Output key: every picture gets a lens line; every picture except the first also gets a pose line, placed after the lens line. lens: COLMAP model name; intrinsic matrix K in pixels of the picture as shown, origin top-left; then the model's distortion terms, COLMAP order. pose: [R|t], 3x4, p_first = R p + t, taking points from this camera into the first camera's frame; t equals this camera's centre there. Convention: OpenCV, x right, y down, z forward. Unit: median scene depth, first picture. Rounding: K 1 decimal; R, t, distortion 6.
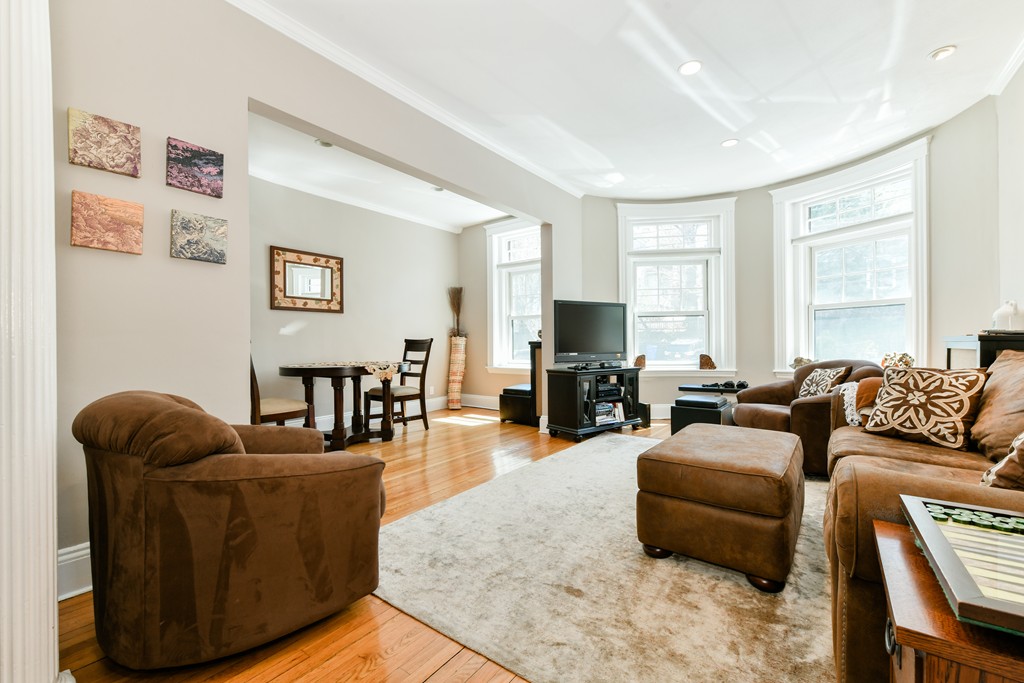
lens RADIAL K [[420.5, 0, 520.8], [0, 420.5, 343.6], [0, 0, 1]] dist [0.002055, -0.001518]
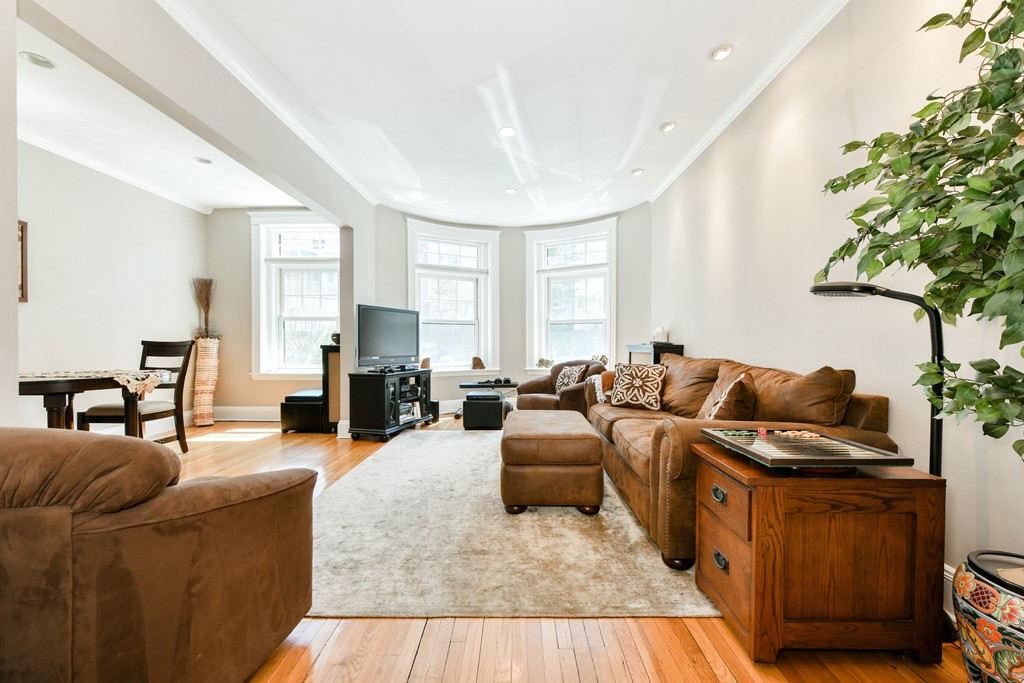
lens RADIAL K [[402.4, 0, 515.1], [0, 402.4, 350.8], [0, 0, 1]] dist [-0.003758, -0.001197]
pose [[0.814440, 0.000136, 0.580248, -0.161844], [-0.005503, 0.999957, 0.007490, -0.001634], [-0.580222, -0.009293, 0.814405, -0.001833]]
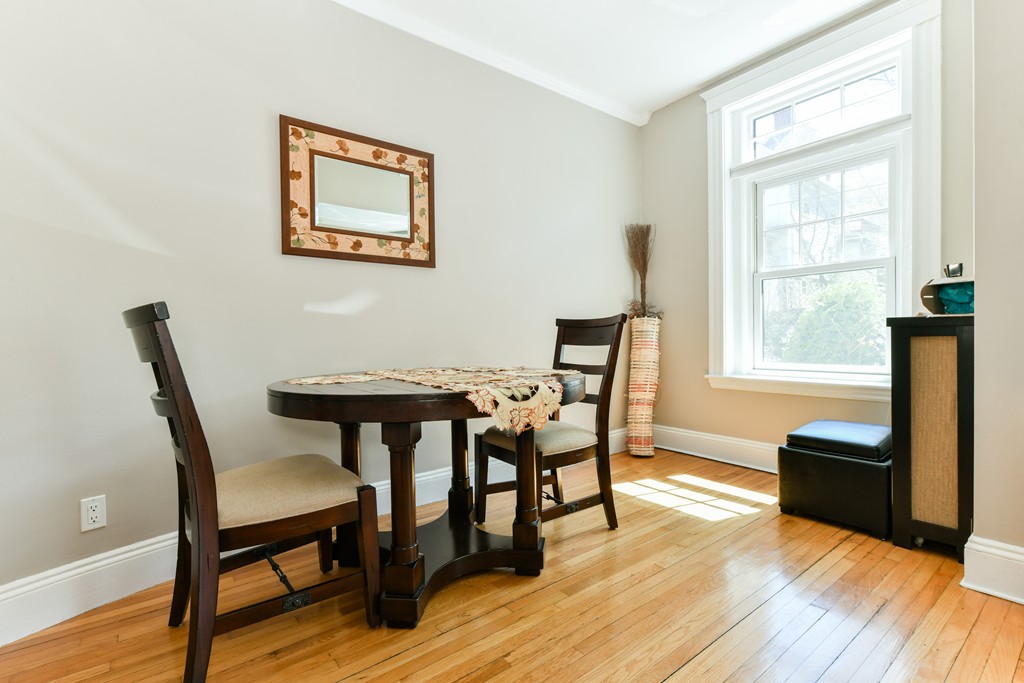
lens RADIAL K [[477.1, 0, 517.0], [0, 477.1, 339.9], [0, 0, 1]] dist [0.002248, -0.001036]
pose [[0.958415, -0.005459, -0.285324, -0.186840], [0.007424, 0.999956, 0.005808, 0.010373], [0.285280, -0.007684, 0.958413, 0.535826]]
